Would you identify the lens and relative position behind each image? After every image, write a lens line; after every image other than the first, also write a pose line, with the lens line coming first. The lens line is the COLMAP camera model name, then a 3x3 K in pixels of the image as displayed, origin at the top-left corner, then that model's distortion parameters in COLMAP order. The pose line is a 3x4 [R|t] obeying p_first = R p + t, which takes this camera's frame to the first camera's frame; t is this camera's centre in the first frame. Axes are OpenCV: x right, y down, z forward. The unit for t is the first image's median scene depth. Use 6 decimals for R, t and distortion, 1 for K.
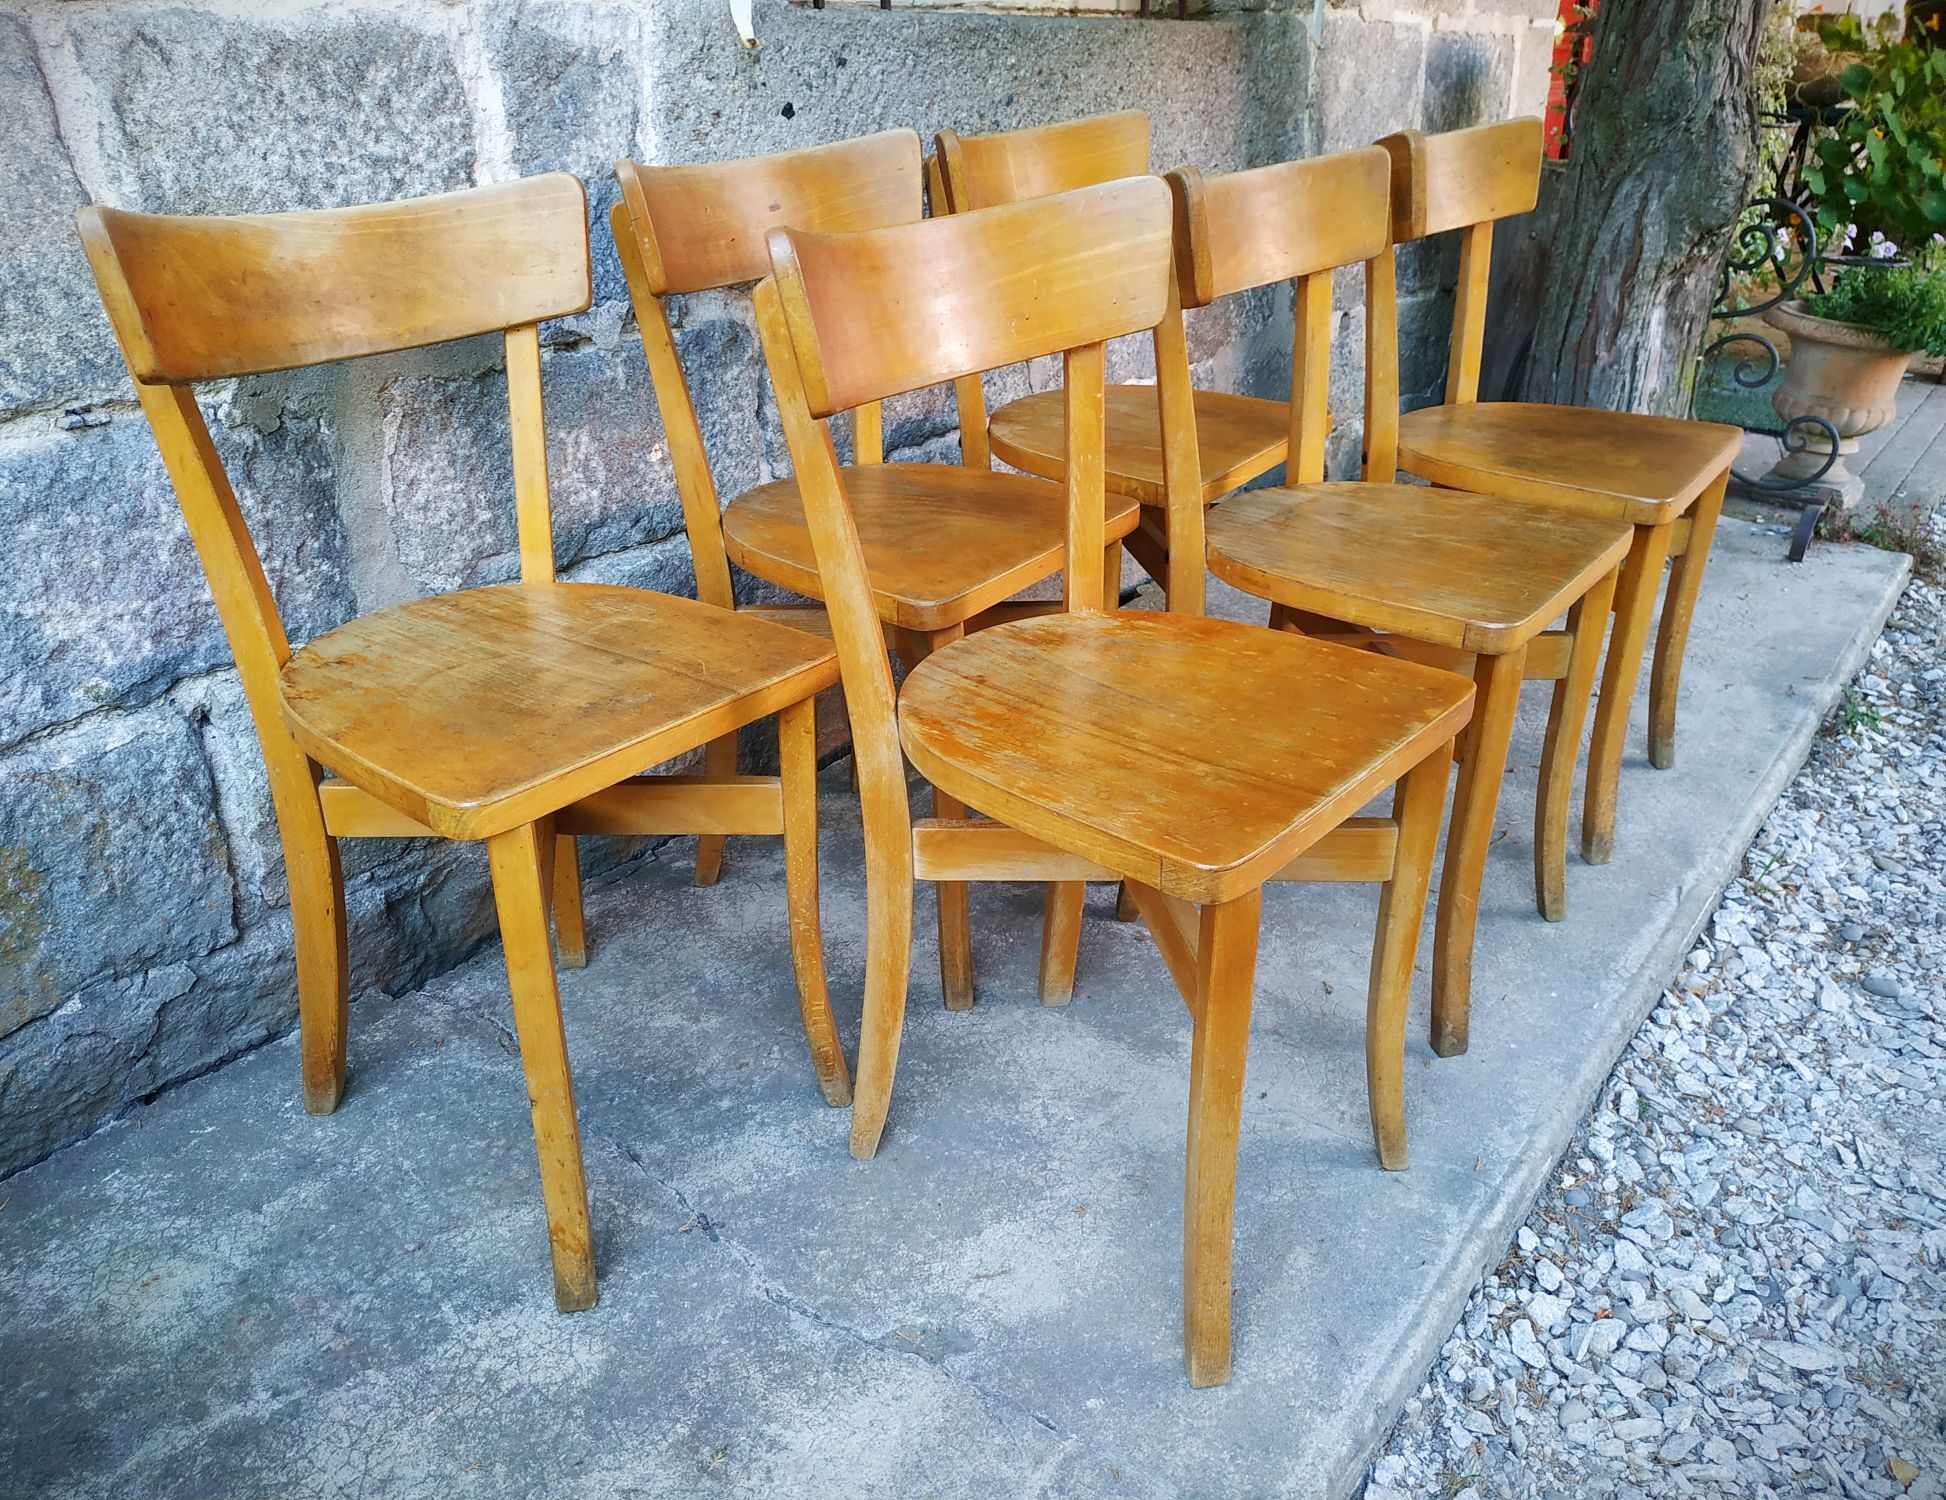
lens RADIAL K [[1455.3, 0, 945.8], [0, 1455.3, 759.6], [0, 0, 1]] dist [-0.012559, -0.005979]
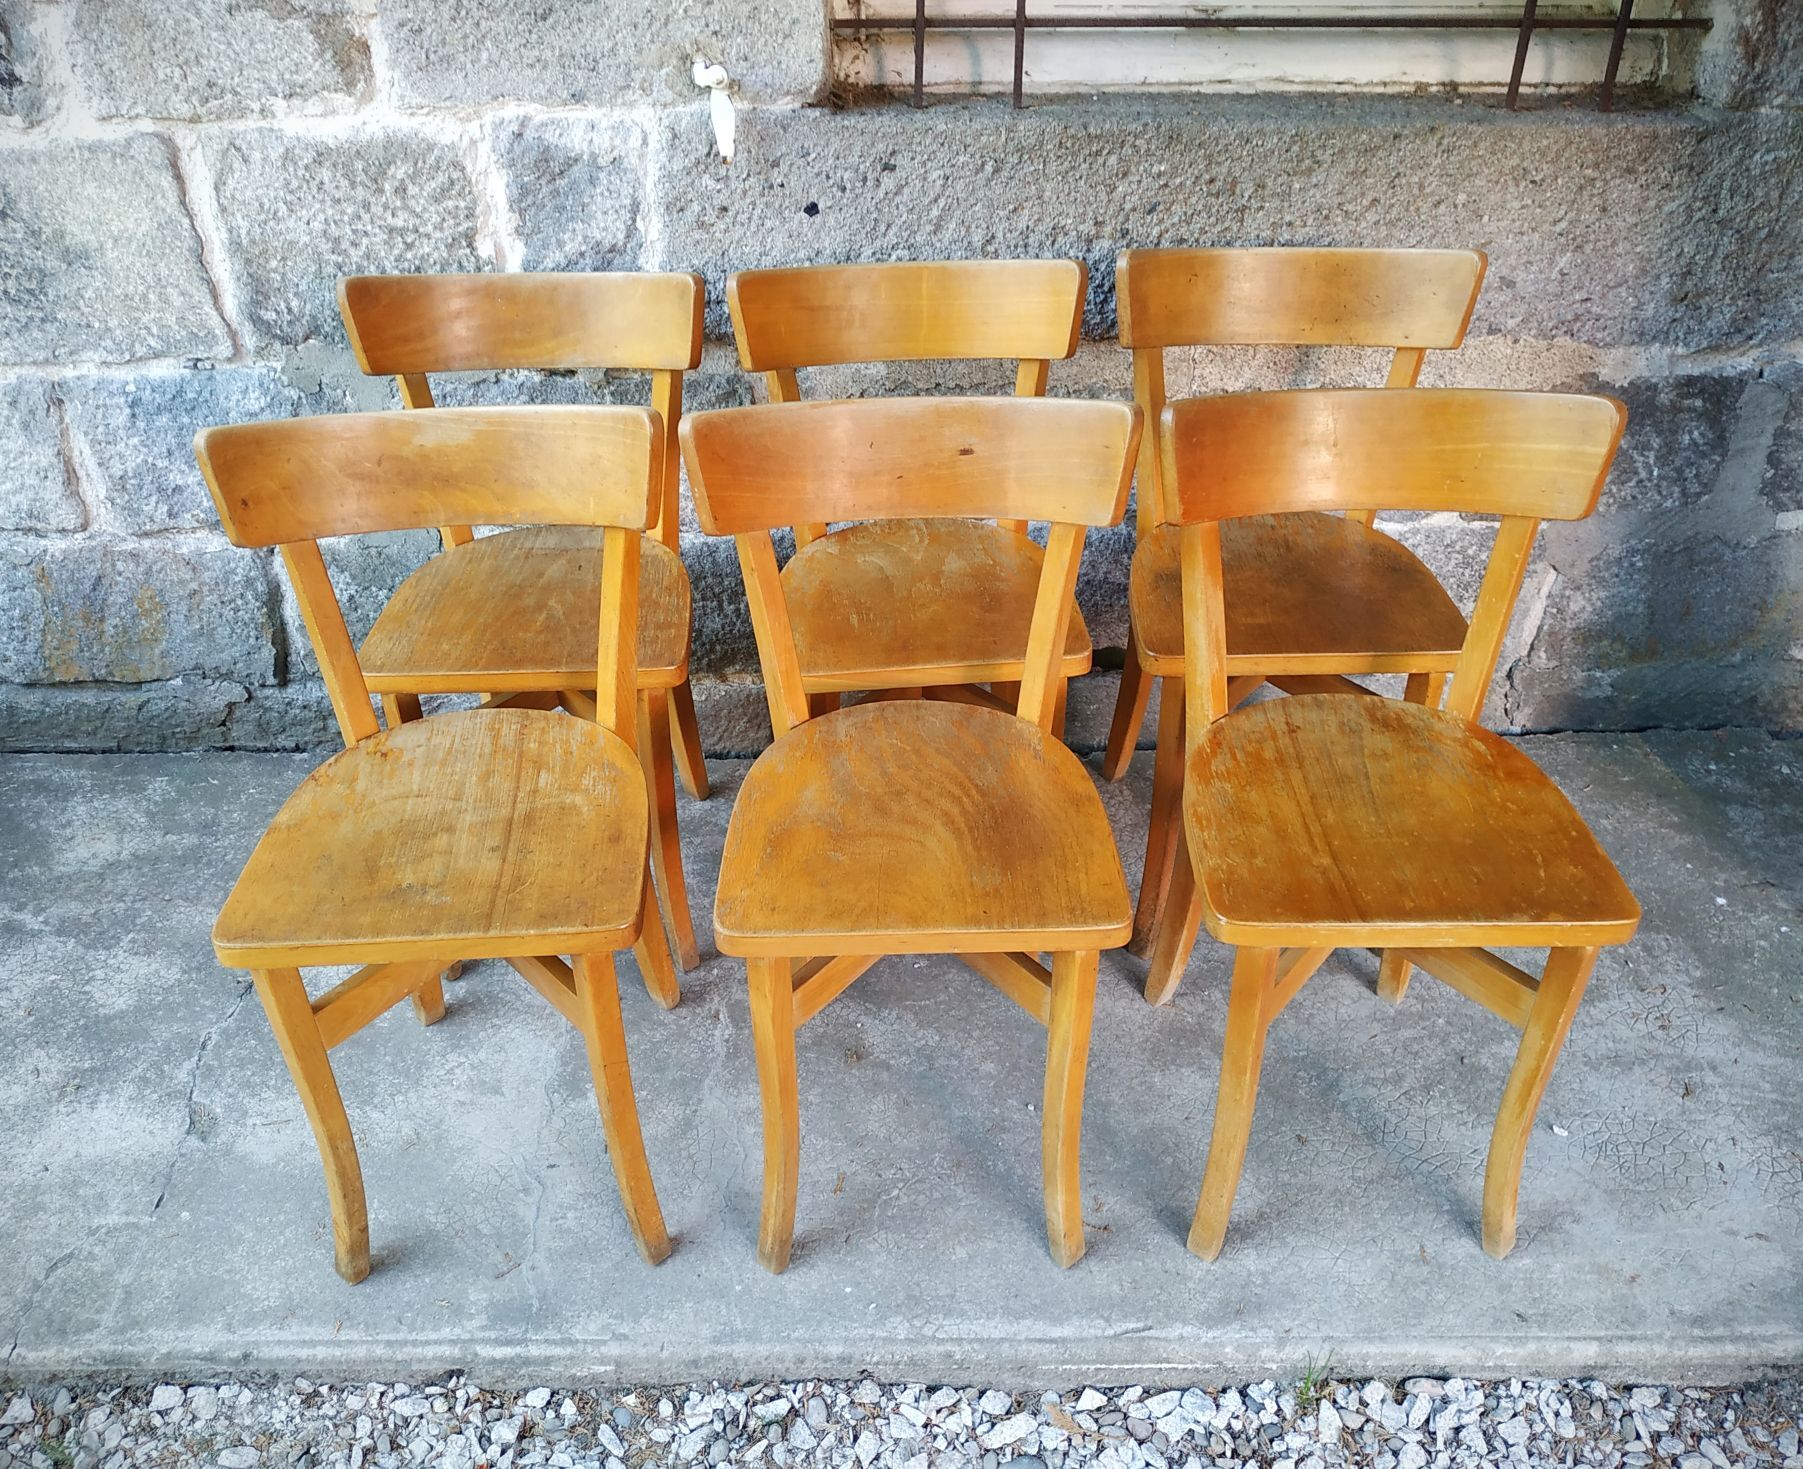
lens RADIAL K [[1472.1, 0, 883.7], [0, 1472.1, 742.8], [0, 0, 1]] dist [-0.000621, -0.019627]
pose [[0.624837, 0.439922, -0.645018, 1.028410], [-0.345954, 0.896618, 0.276391, -0.511584], [0.699925, 0.050447, 0.712432, 0.324831]]
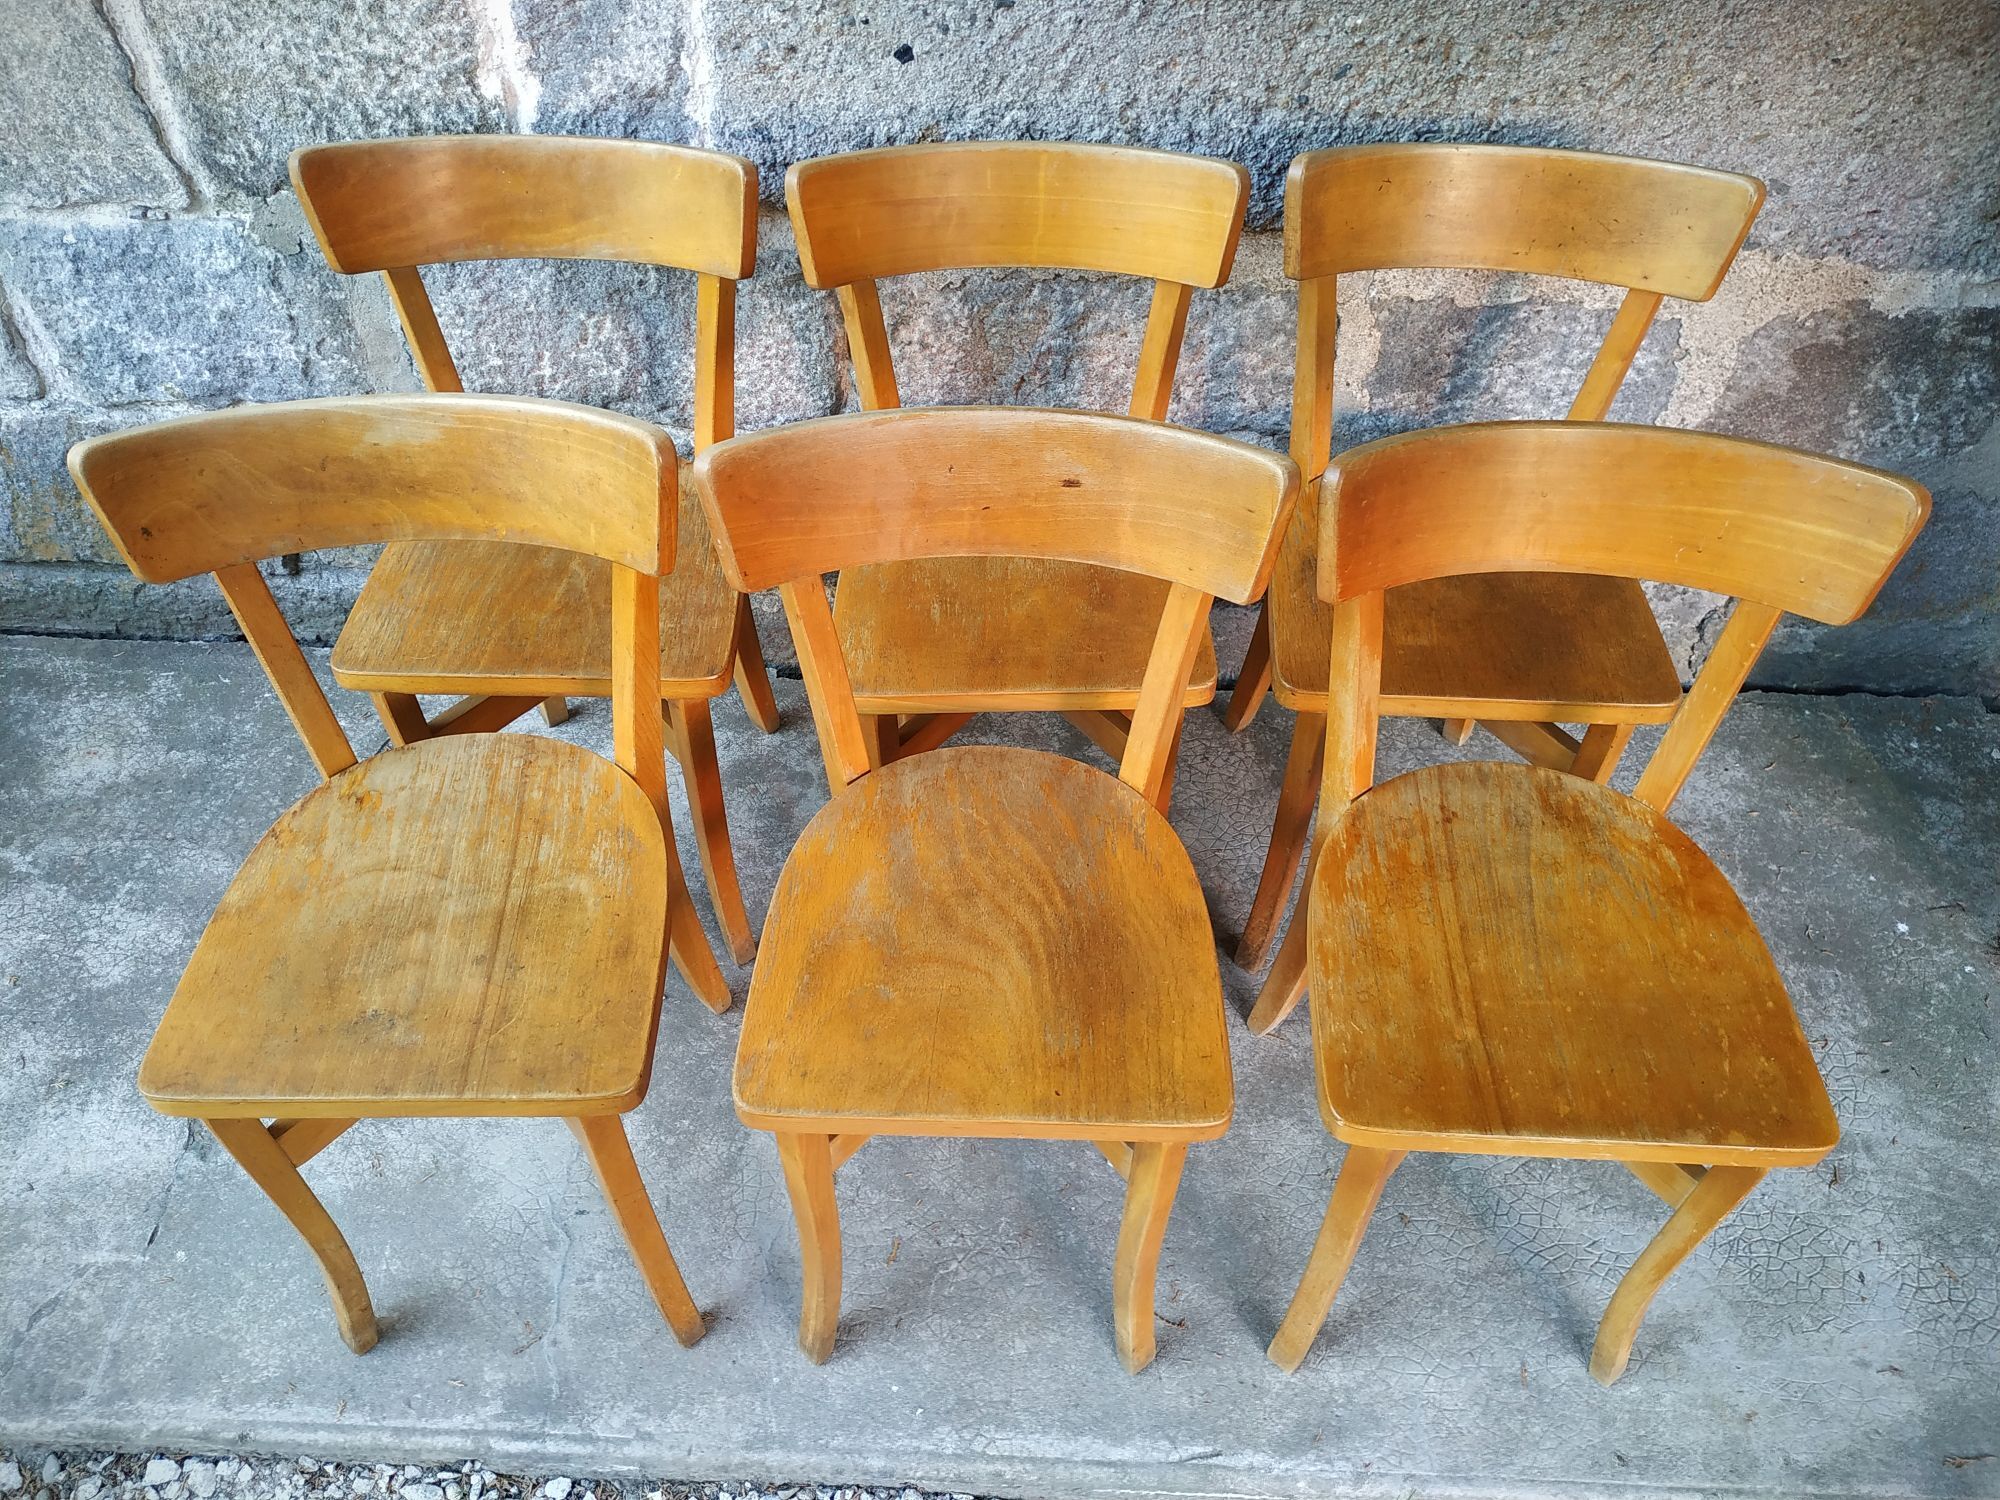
lens RADIAL K [[1464.2, 0, 1001.3], [0, 1464.2, 760.1], [0, 0, 1]] dist [-0.009634, -0.004668]
pose [[0.596519, 0.605052, -0.527330, 0.790086], [-0.381469, 0.791809, 0.476991, -0.684864], [0.706149, -0.083374, 0.703138, 0.494481]]
